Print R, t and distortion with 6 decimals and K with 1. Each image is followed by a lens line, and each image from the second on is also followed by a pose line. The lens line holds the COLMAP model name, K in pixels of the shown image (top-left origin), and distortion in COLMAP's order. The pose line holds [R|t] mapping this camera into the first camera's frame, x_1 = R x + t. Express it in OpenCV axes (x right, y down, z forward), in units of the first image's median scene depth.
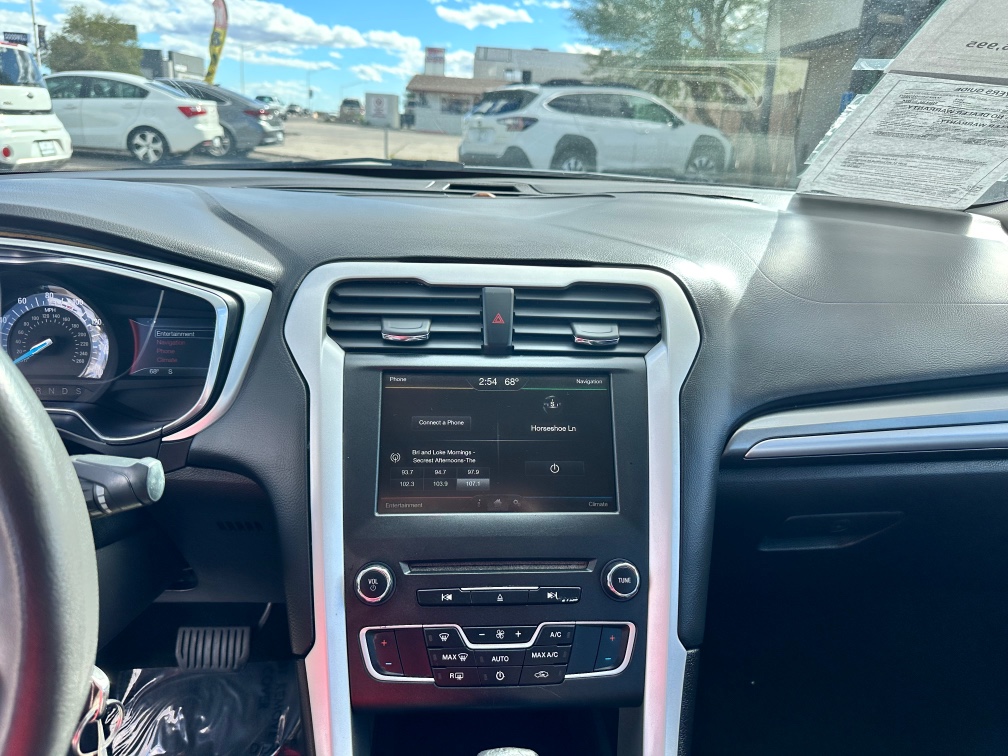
lens RADIAL K [[716.3, 0, 506.2], [0, 716.3, 380.0], [0, 0, 1]] dist [0.029560, -0.041708]
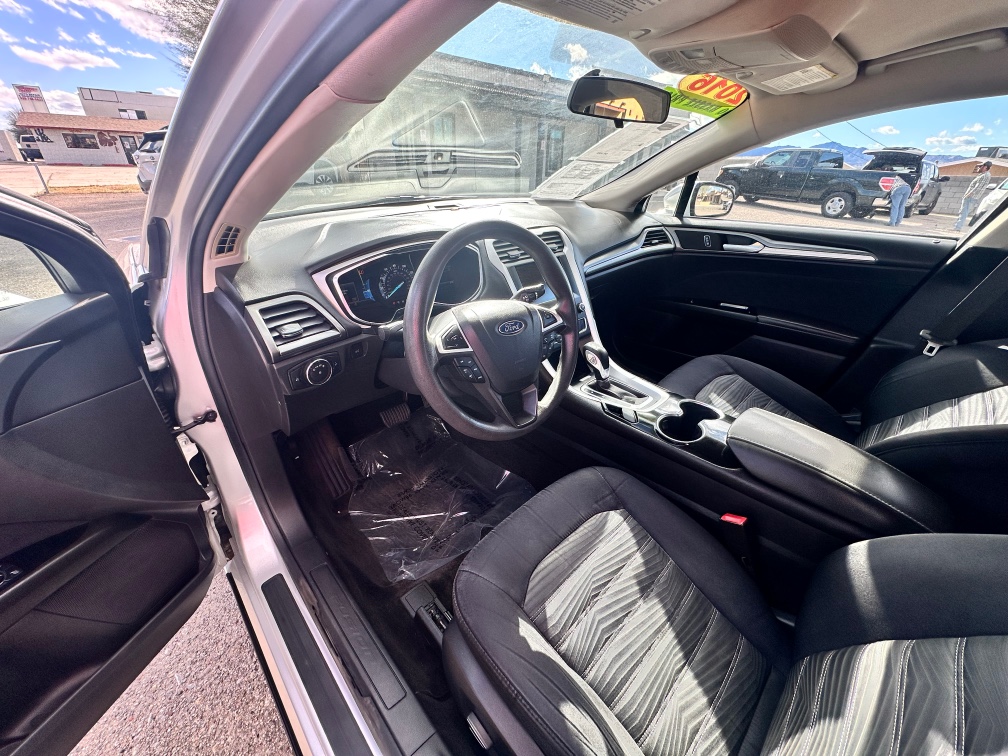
lens RADIAL K [[400.8, 0, 507.9], [0, 400.8, 376.5], [0, 0, 1]] dist [0.004322, -0.000140]
pose [[0.774066, -0.324976, 0.543334, -1.271647], [0.229456, 0.943862, 0.237642, 0.020876], [-0.590061, -0.059280, 0.805180, -0.474834]]
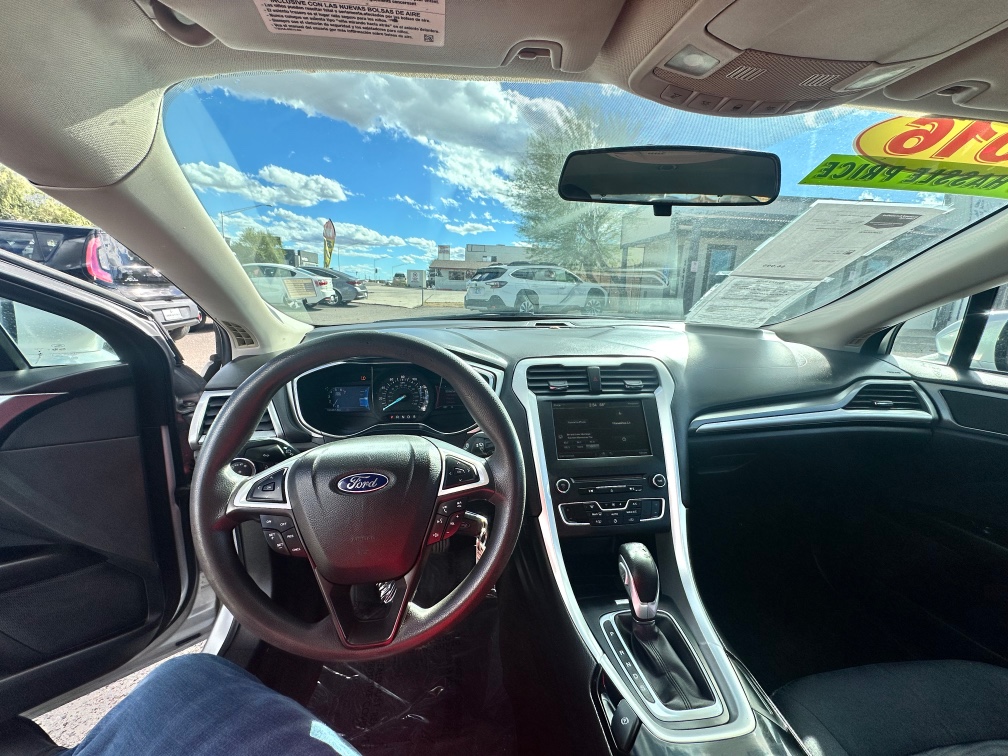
lens RADIAL K [[400.8, 0, 507.3], [0, 400.8, 384.8], [0, 0, 1]] dist [0.004322, -0.000140]
pose [[0.998034, -0.036086, 0.051252, -0.363730], [0.040818, 0.994686, -0.094522, 0.048856], [-0.047568, 0.096428, 0.994203, -0.338364]]
